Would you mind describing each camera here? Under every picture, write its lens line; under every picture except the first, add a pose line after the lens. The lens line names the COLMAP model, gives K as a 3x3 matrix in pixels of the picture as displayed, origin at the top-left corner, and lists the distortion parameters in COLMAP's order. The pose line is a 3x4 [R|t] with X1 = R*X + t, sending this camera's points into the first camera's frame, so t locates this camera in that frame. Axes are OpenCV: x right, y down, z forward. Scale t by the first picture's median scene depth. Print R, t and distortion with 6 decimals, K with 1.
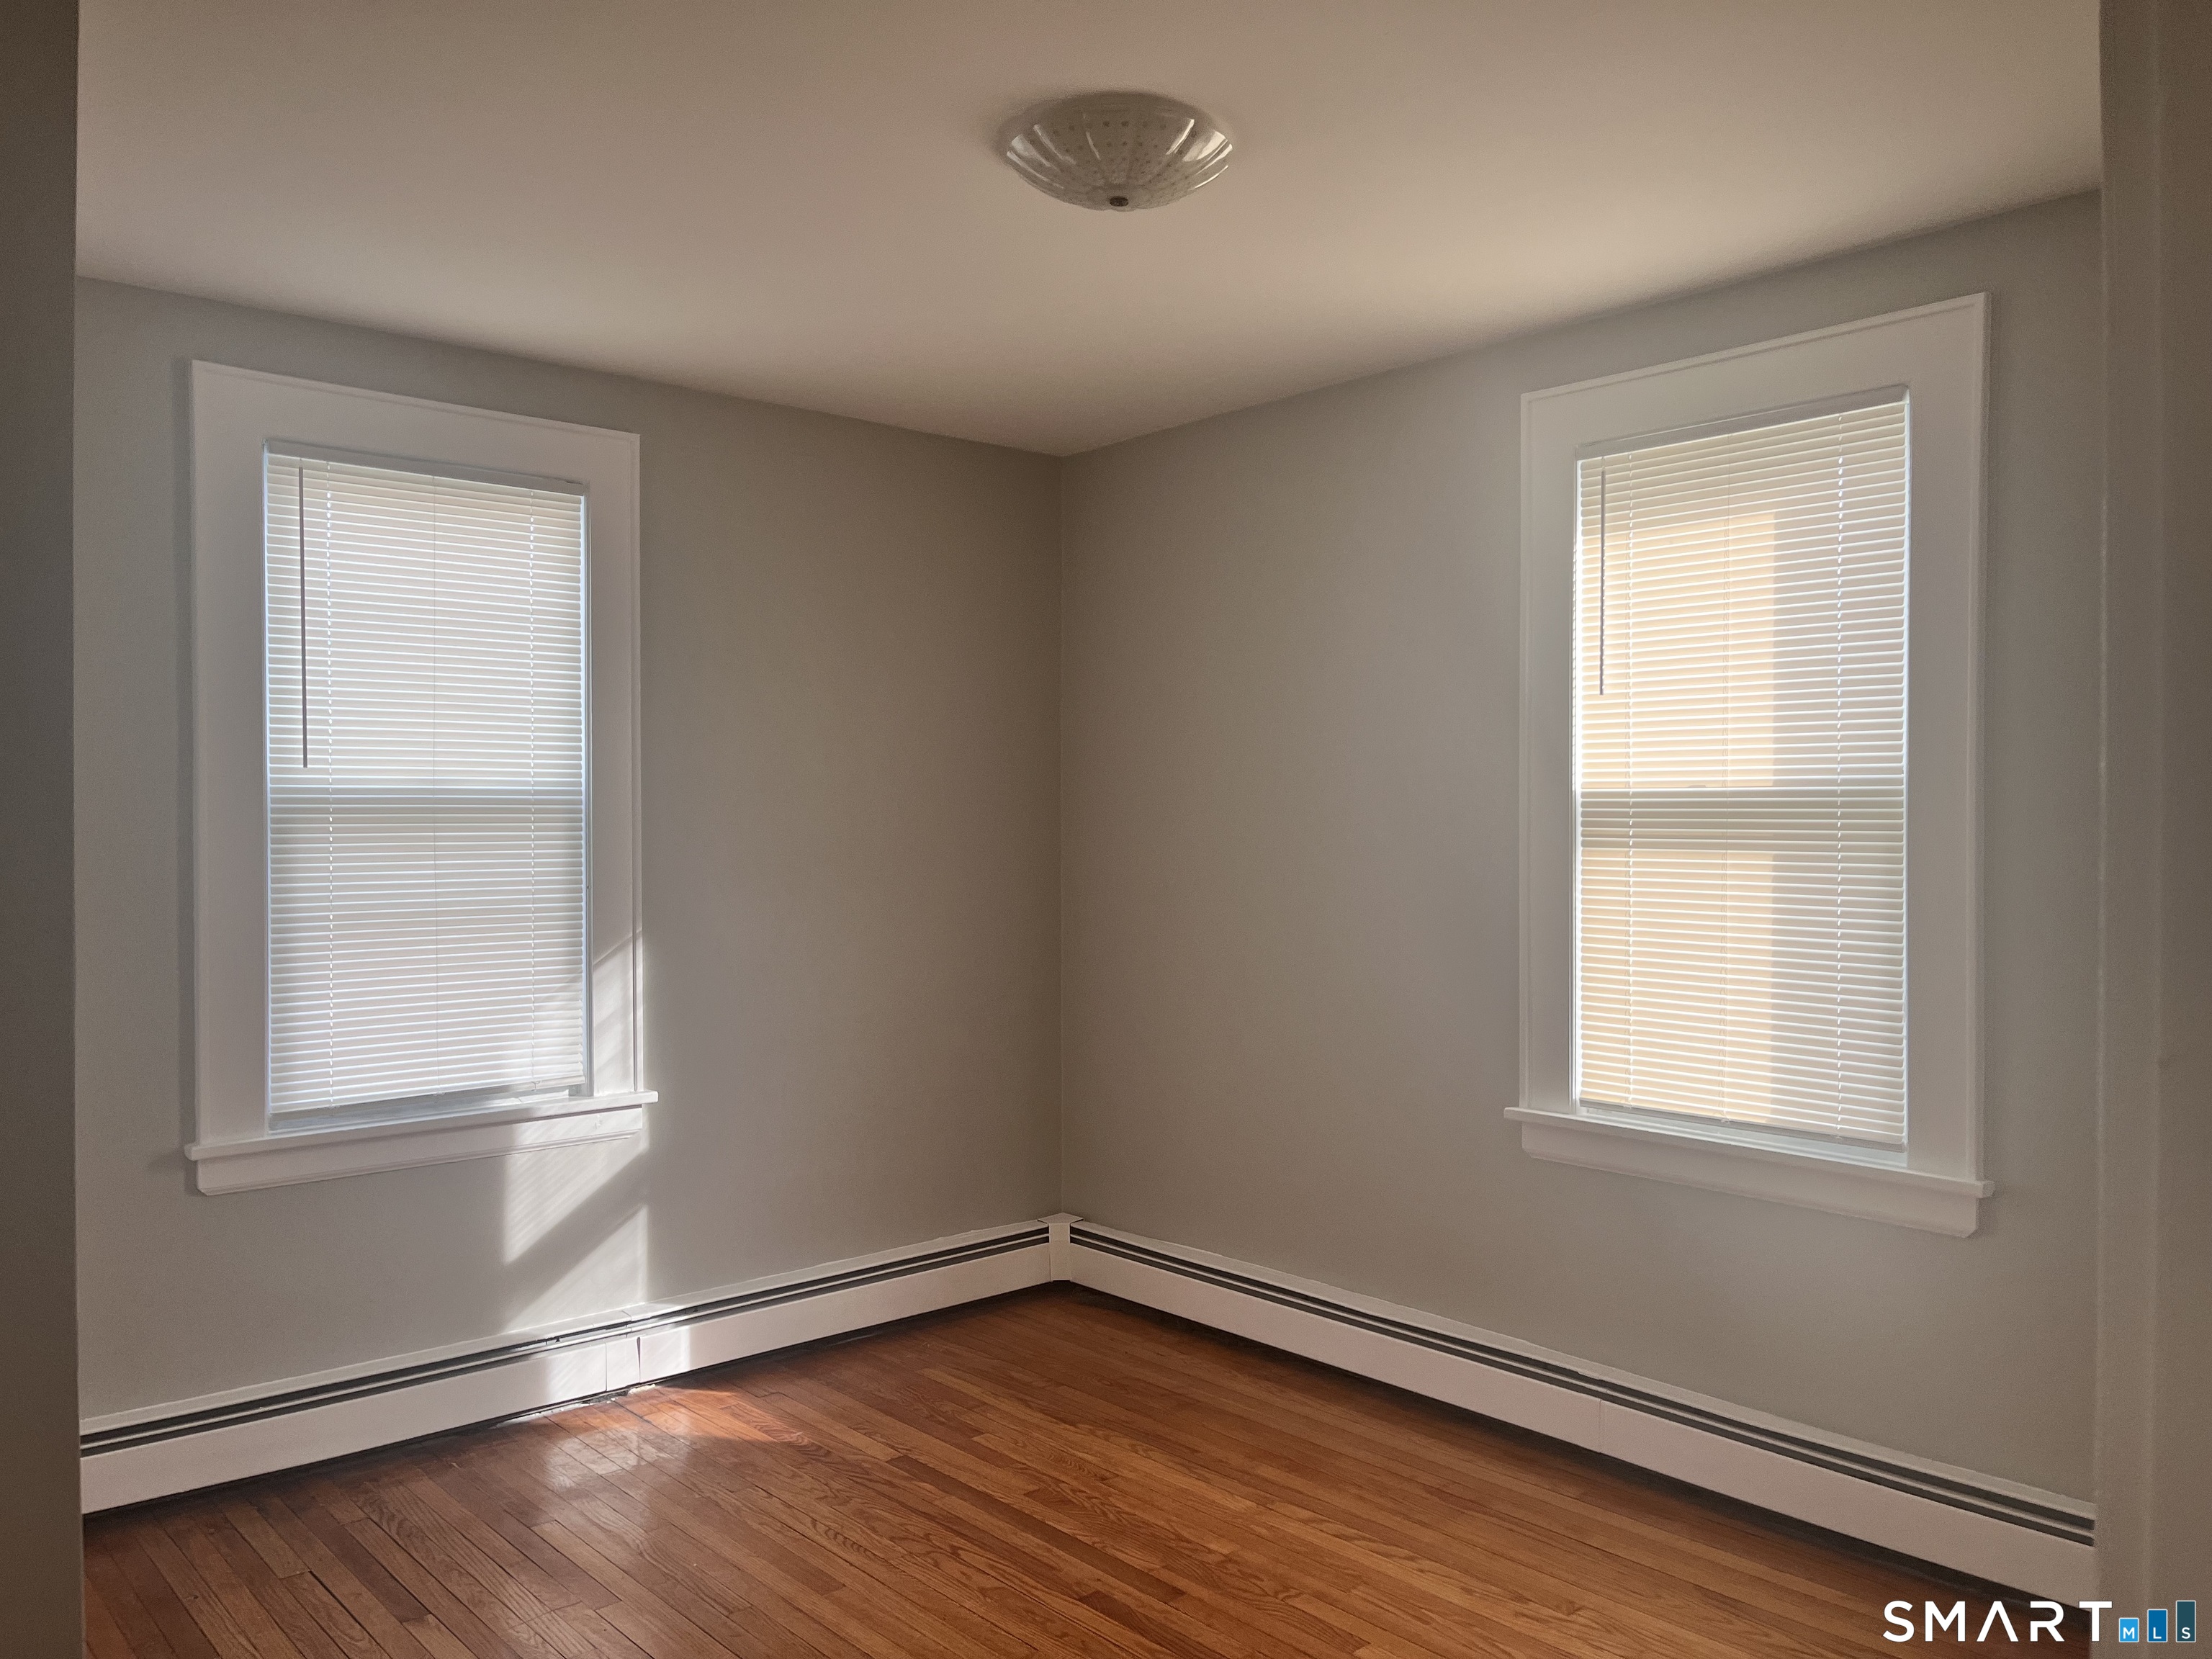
lens RADIAL K [[1690.8, 0, 1106.0], [0, 1690.8, 829.5], [0, 0, 1]] dist [0.057877, -0.004656]
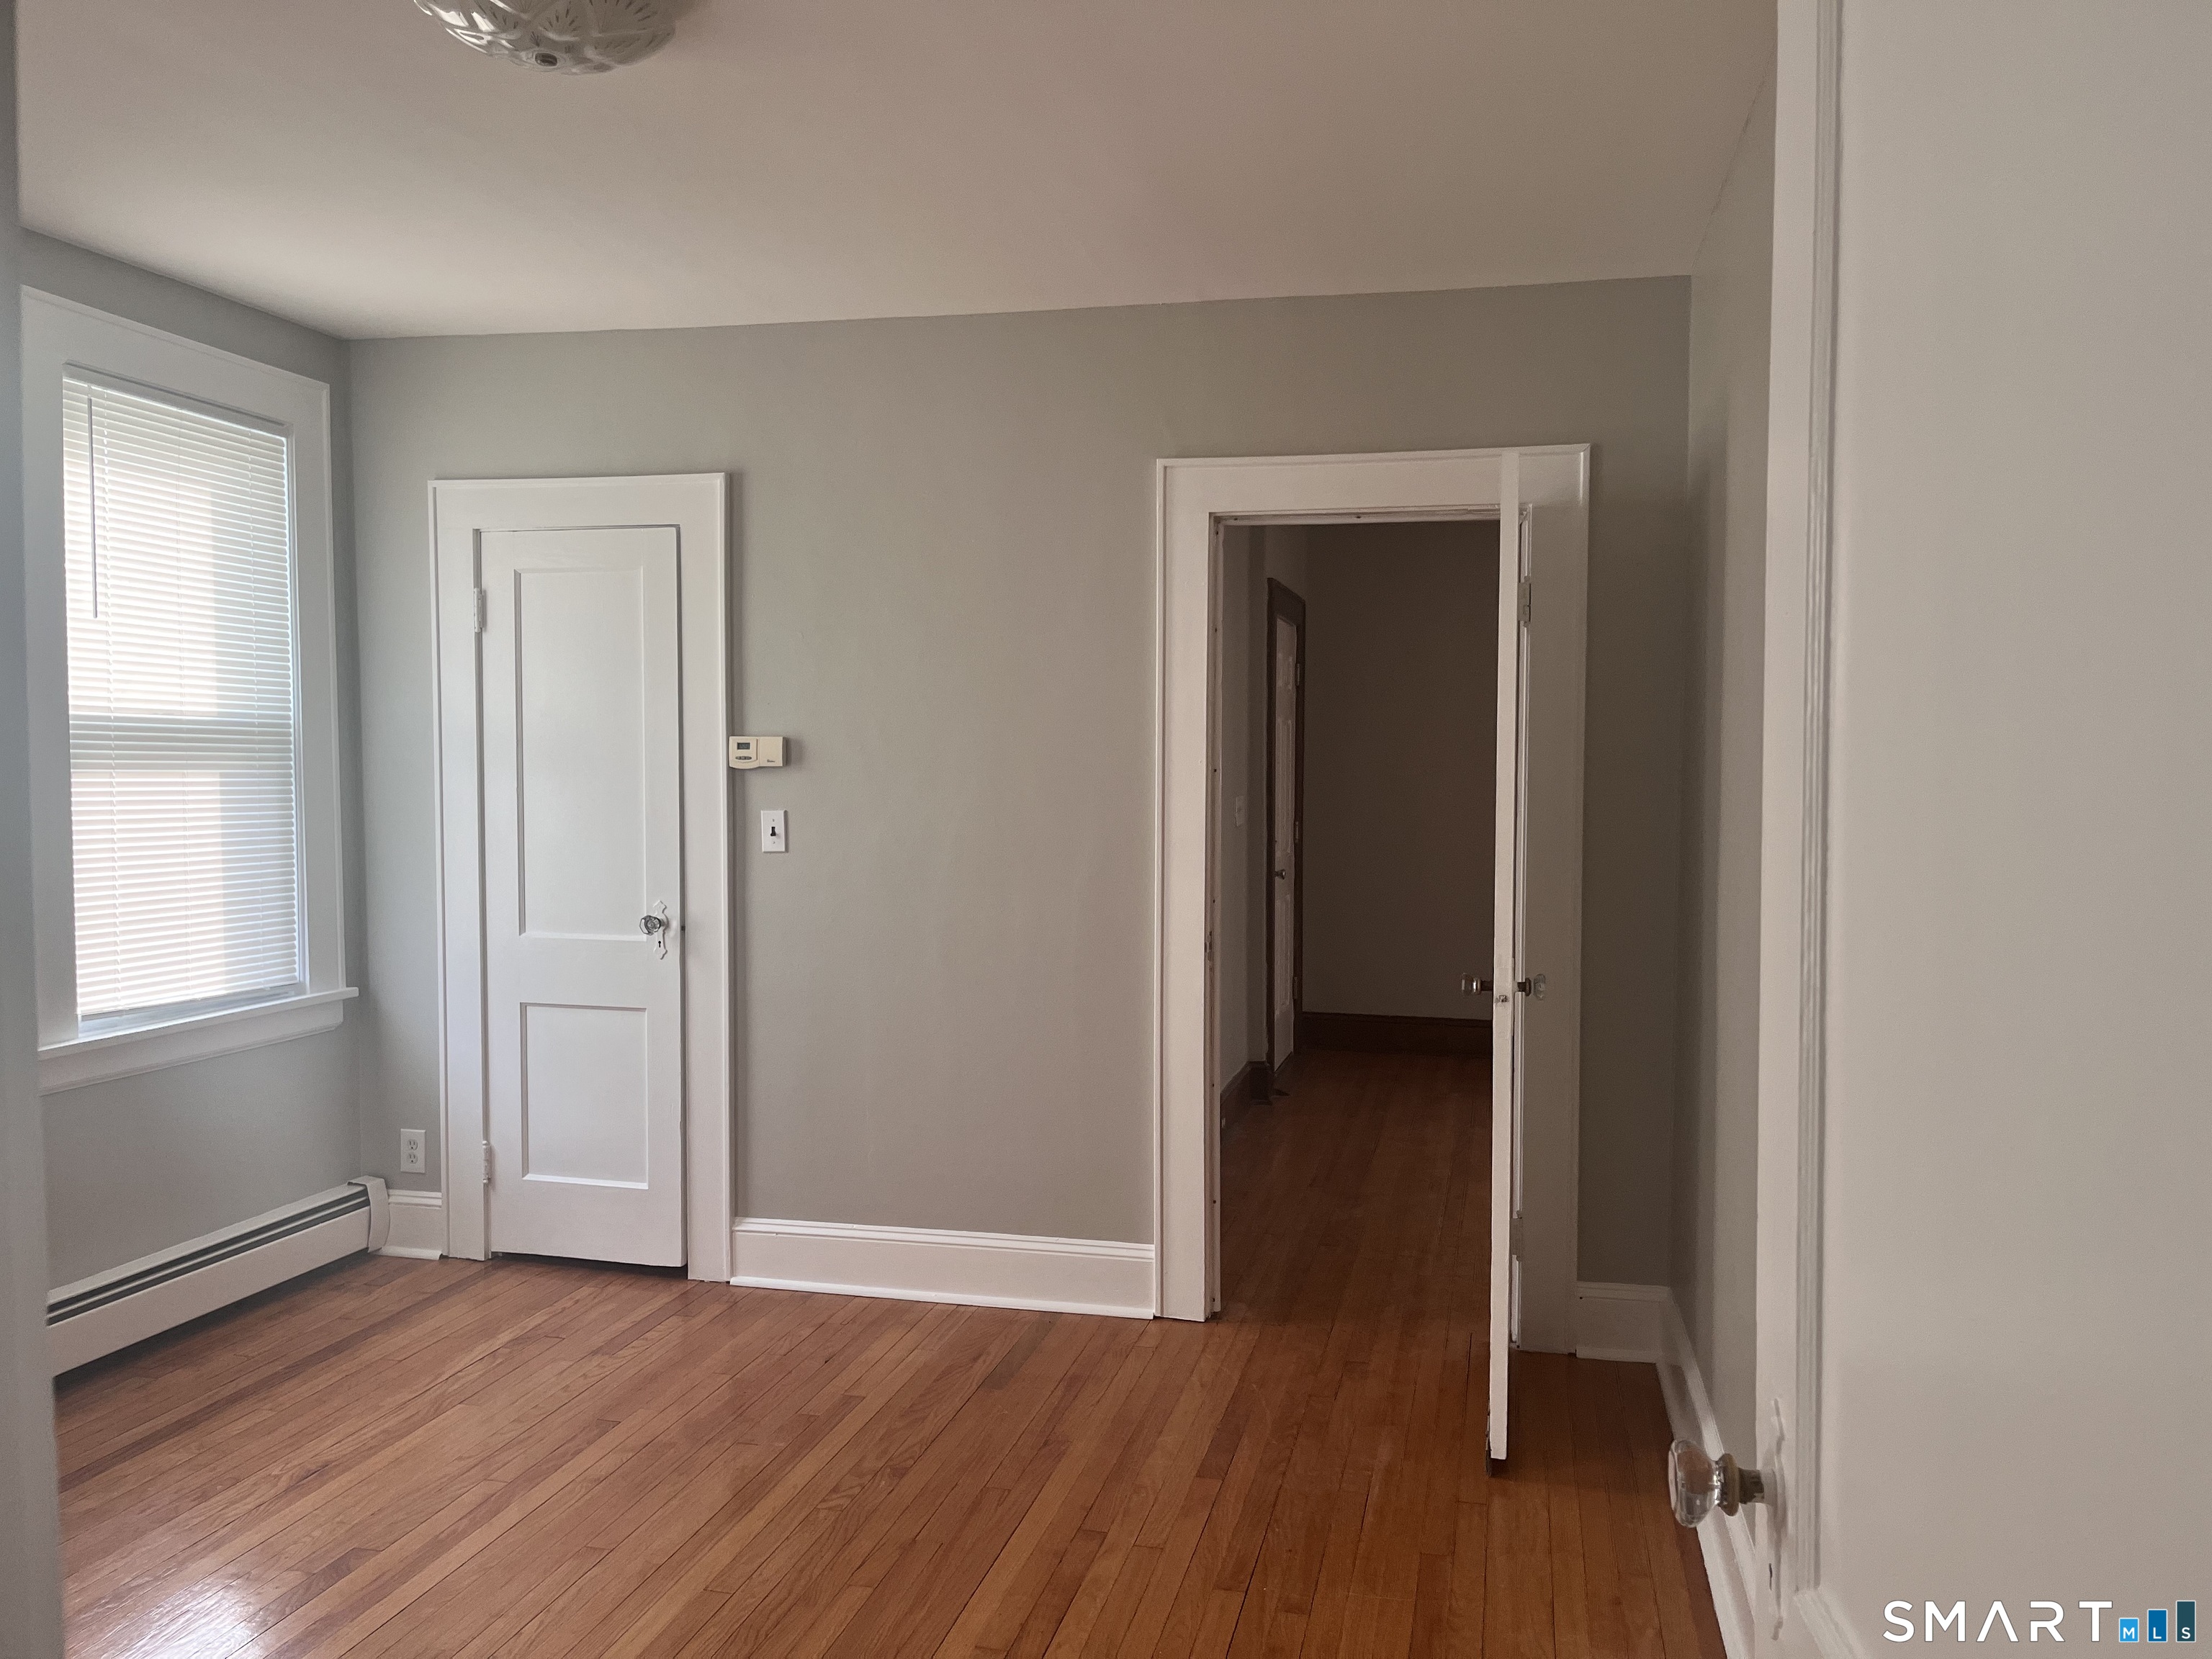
lens RADIAL K [[1690.8, 0, 1106.0], [0, 1690.8, 829.5], [0, 0, 1]] dist [0.057877, -0.004656]
pose [[-0.568659, -0.024493, 0.822208, -0.914769], [0.019915, 0.998854, 0.043529, 0.015099], [-0.822332, 0.041128, -0.567520, 1.099261]]
